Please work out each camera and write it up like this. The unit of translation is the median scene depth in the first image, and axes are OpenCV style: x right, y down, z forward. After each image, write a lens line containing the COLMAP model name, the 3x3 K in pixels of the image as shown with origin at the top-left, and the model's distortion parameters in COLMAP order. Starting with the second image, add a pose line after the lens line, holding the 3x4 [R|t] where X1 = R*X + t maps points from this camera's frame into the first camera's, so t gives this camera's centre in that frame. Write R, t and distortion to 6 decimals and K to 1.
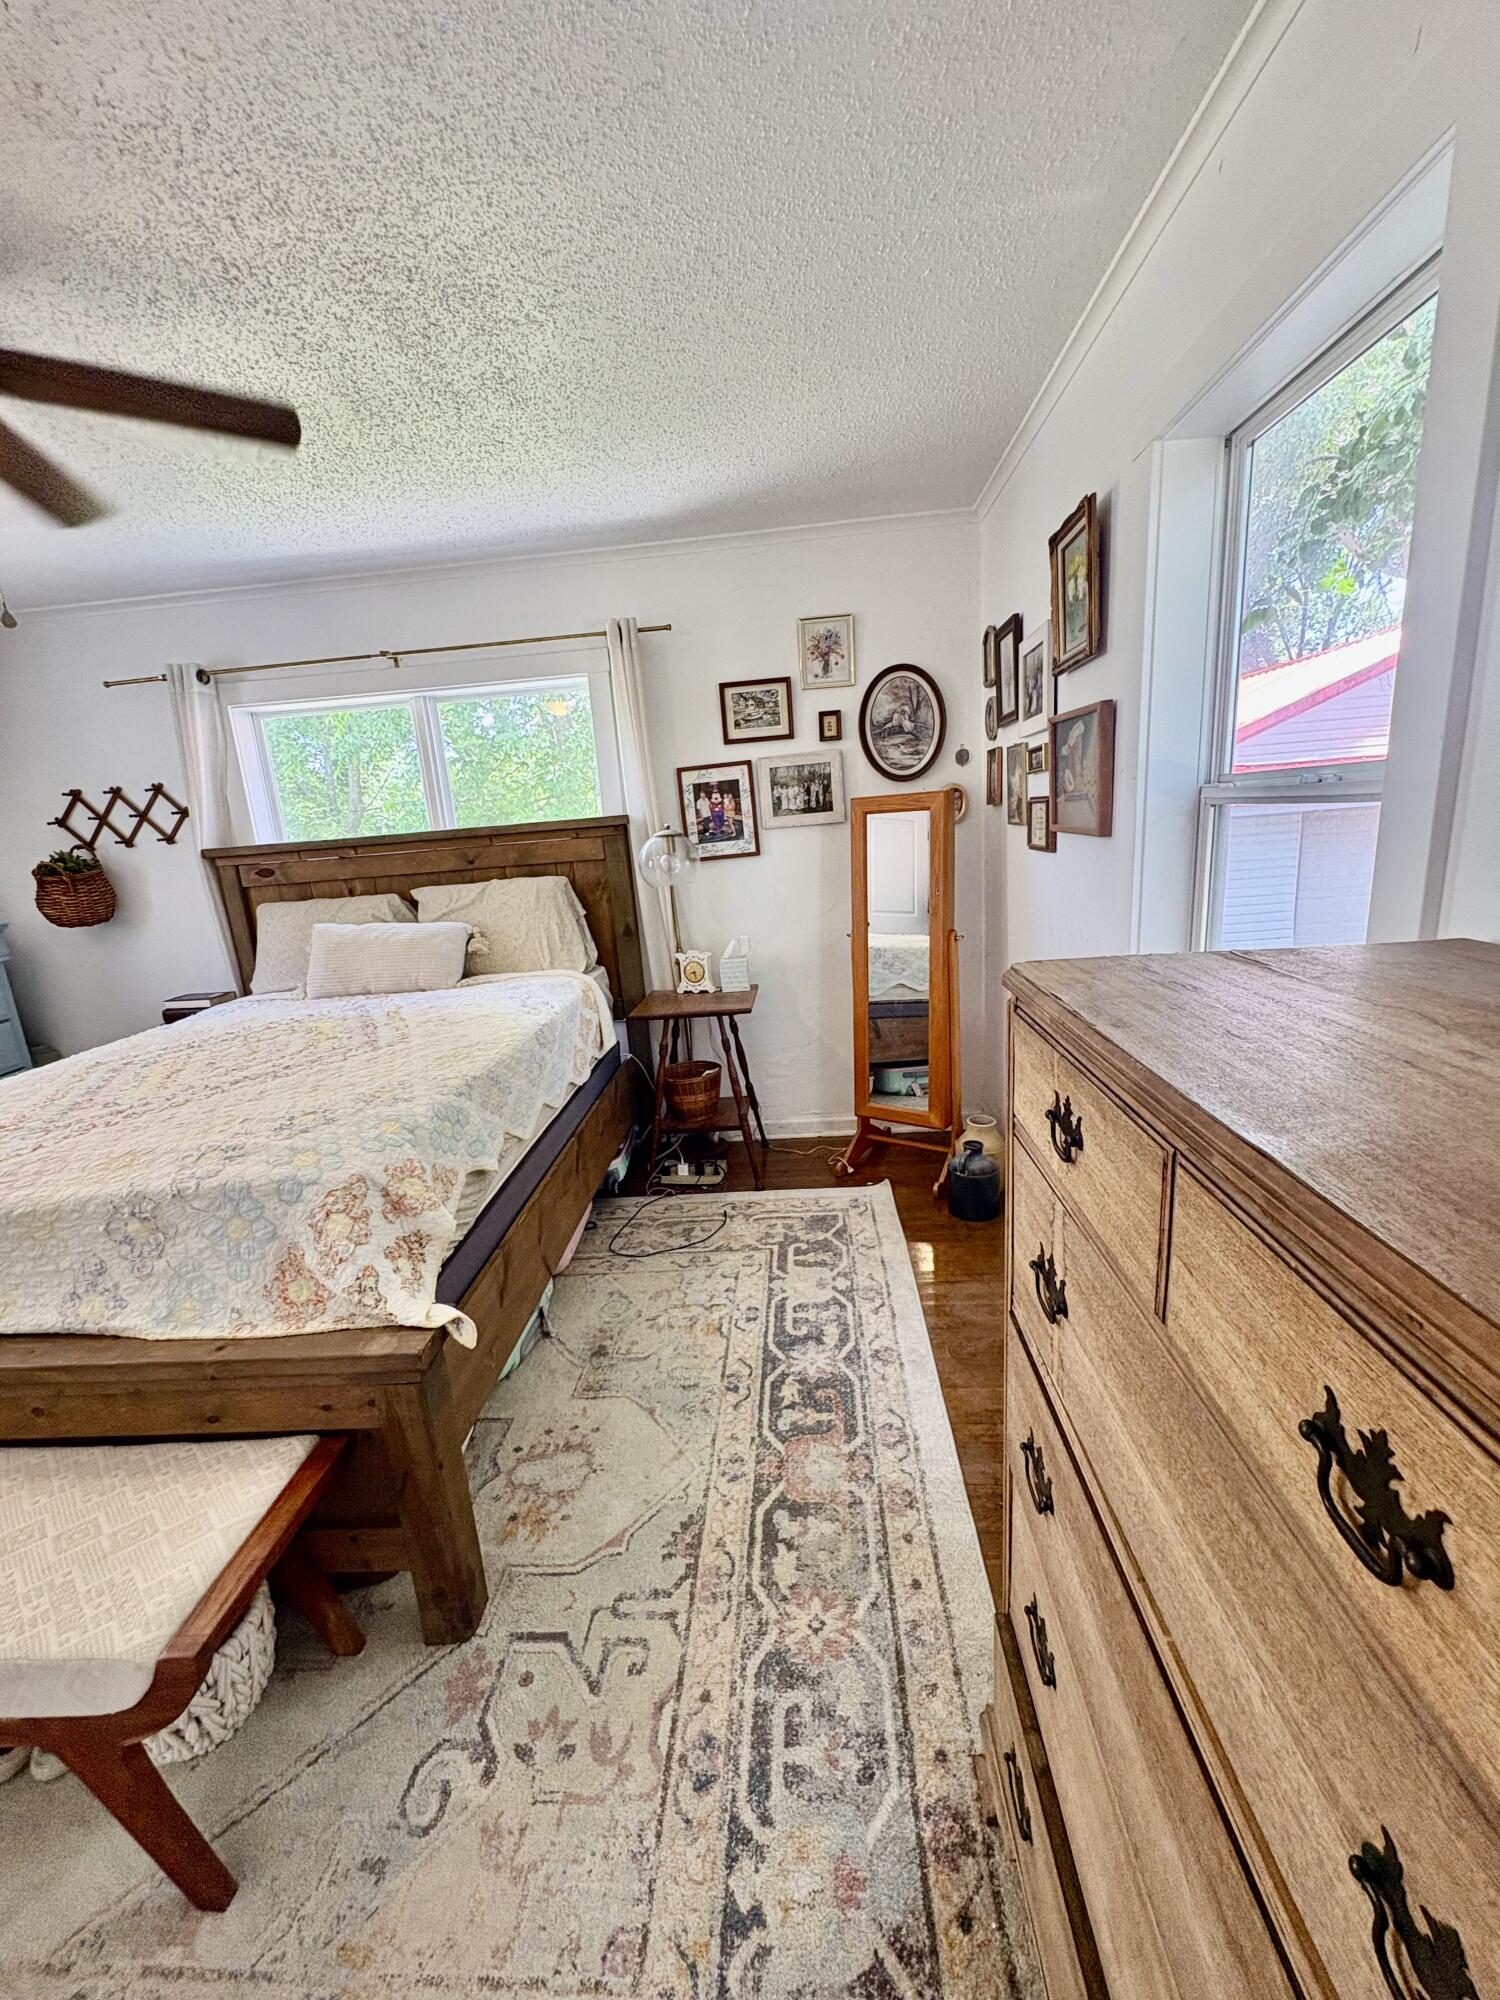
lens RADIAL K [[804.9, 0, 747.6], [0, 804.9, 997.6], [0, 0, 1]] dist [-0.004131, 0.001357]
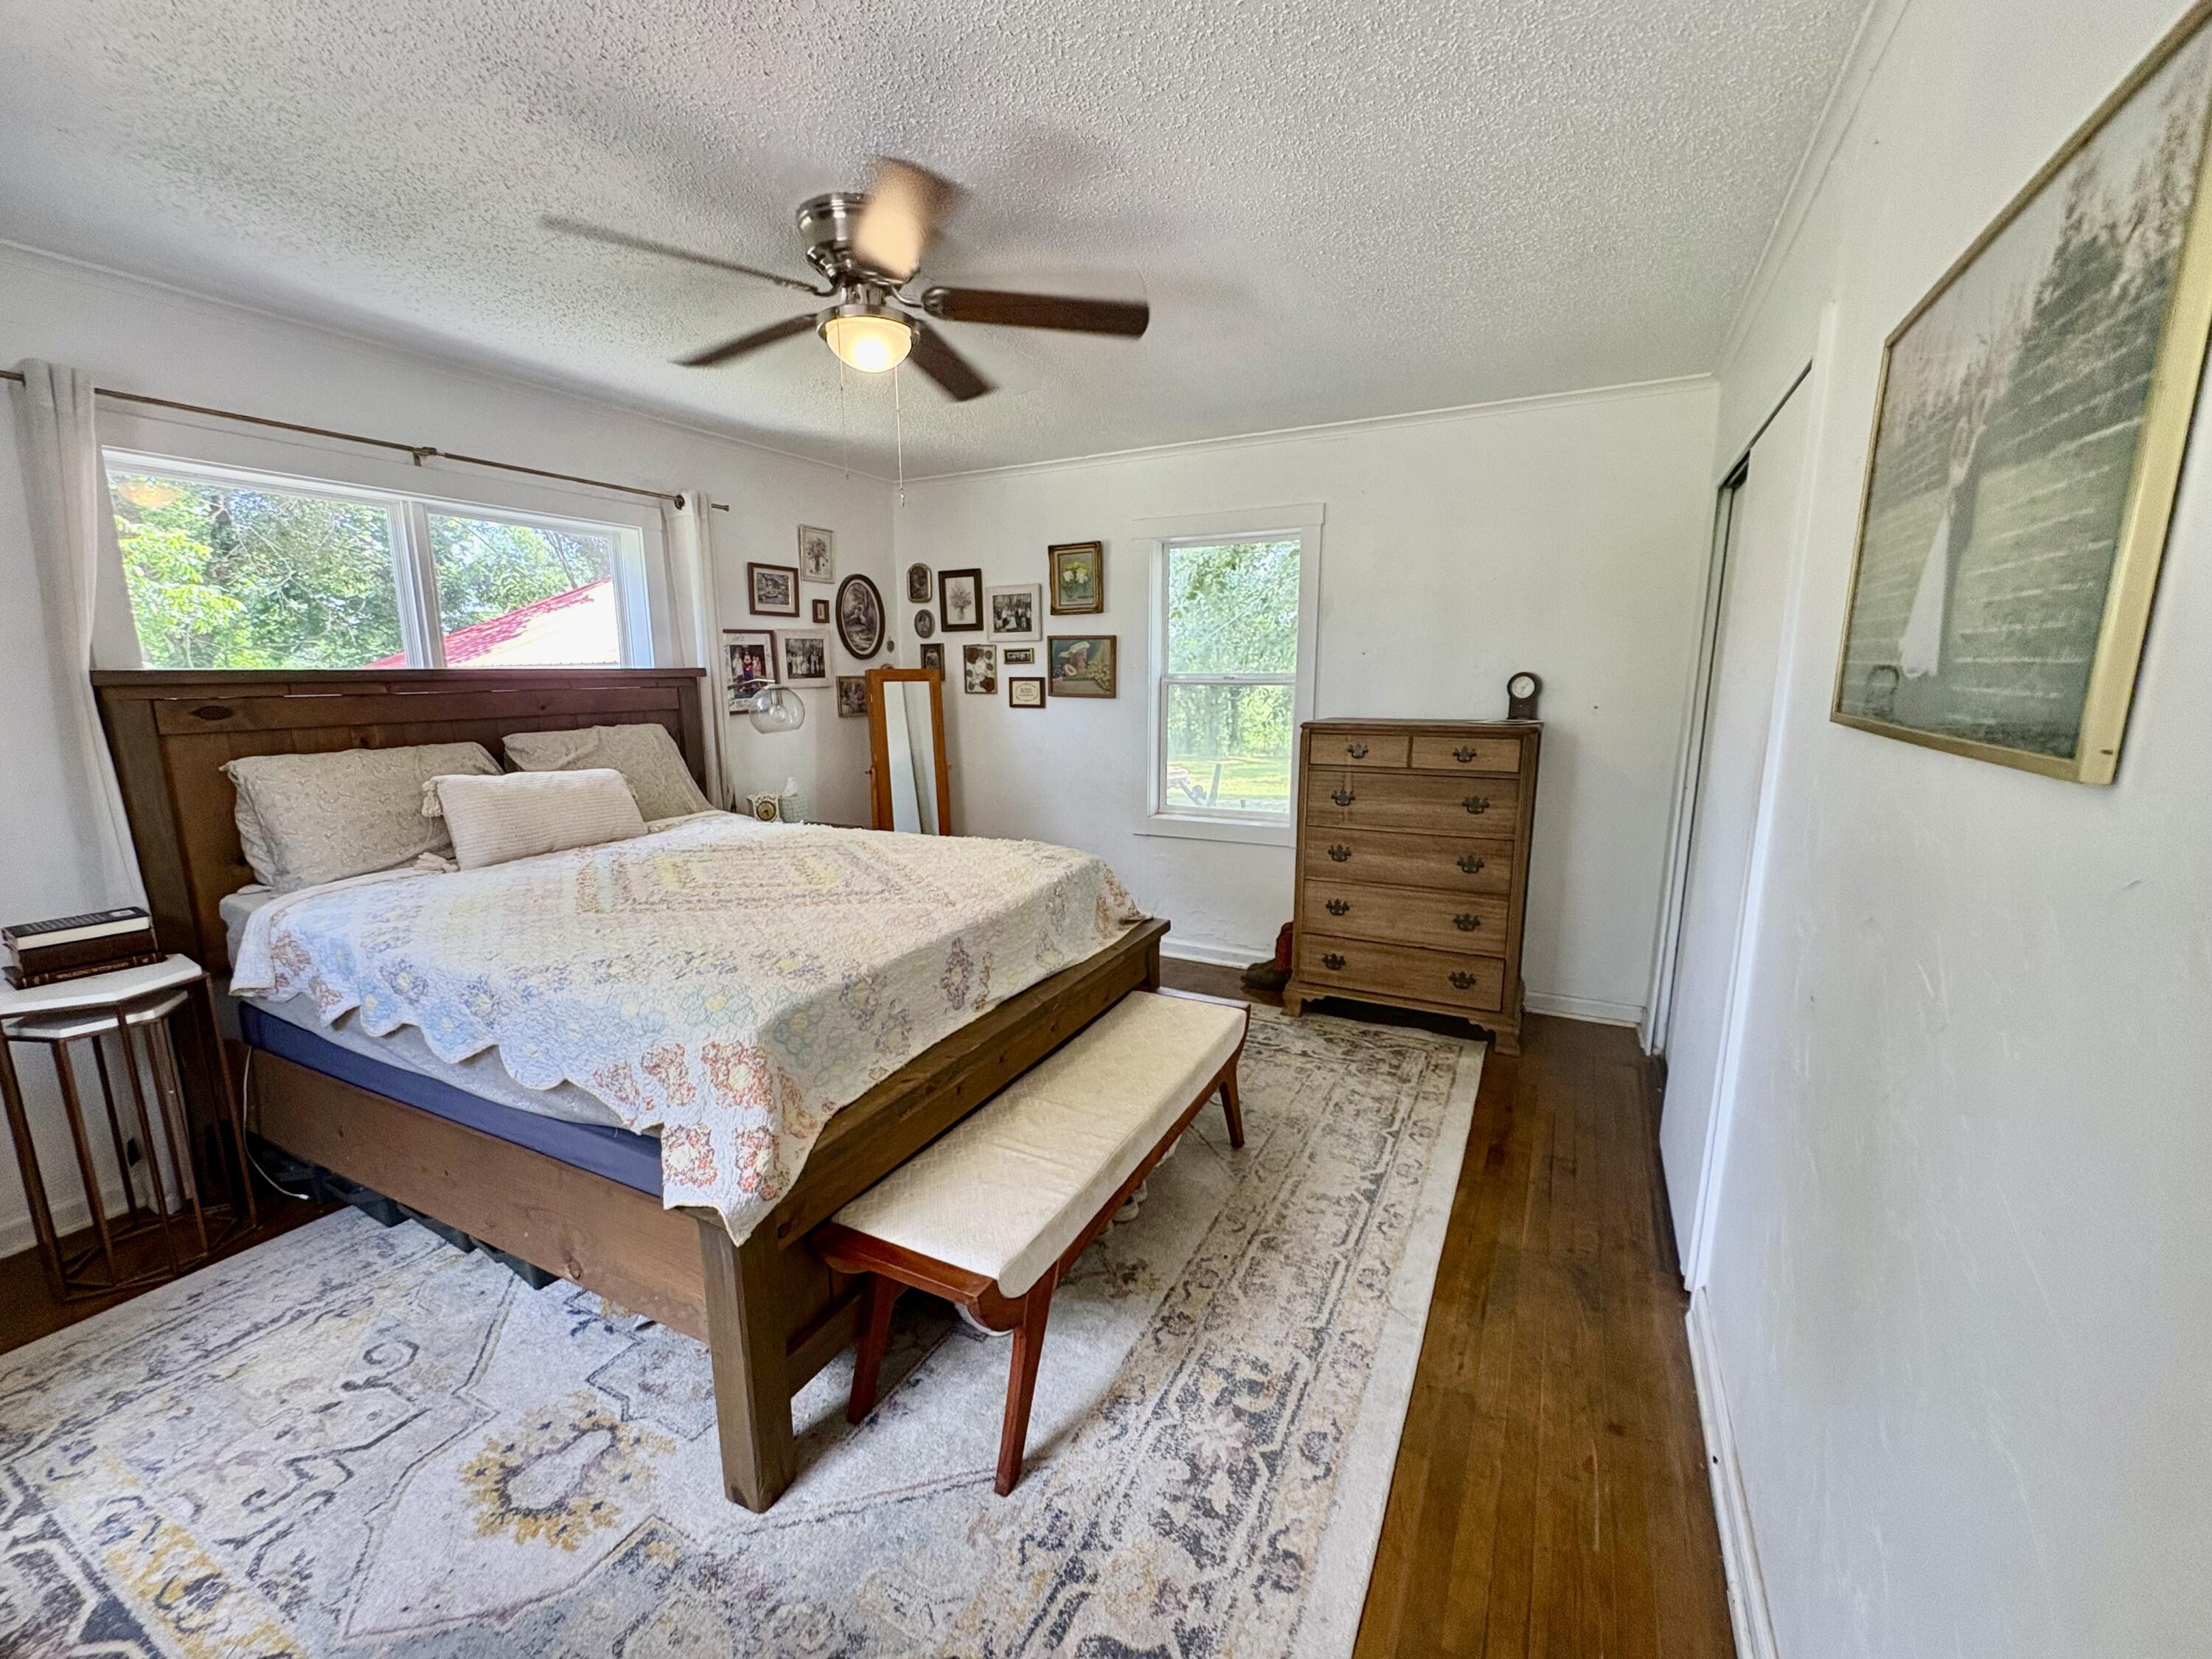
lens RADIAL K [[890.2, 0, 1104.2], [0, 890.2, 834.2], [0, 0, 1]] dist [-0.004131, 0.001357]
pose [[0.398988, -0.094099, 0.912115, -1.029510], [0.176733, 0.983961, 0.024203, 0.055231], [-0.899763, 0.151544, 0.409219, 0.070274]]
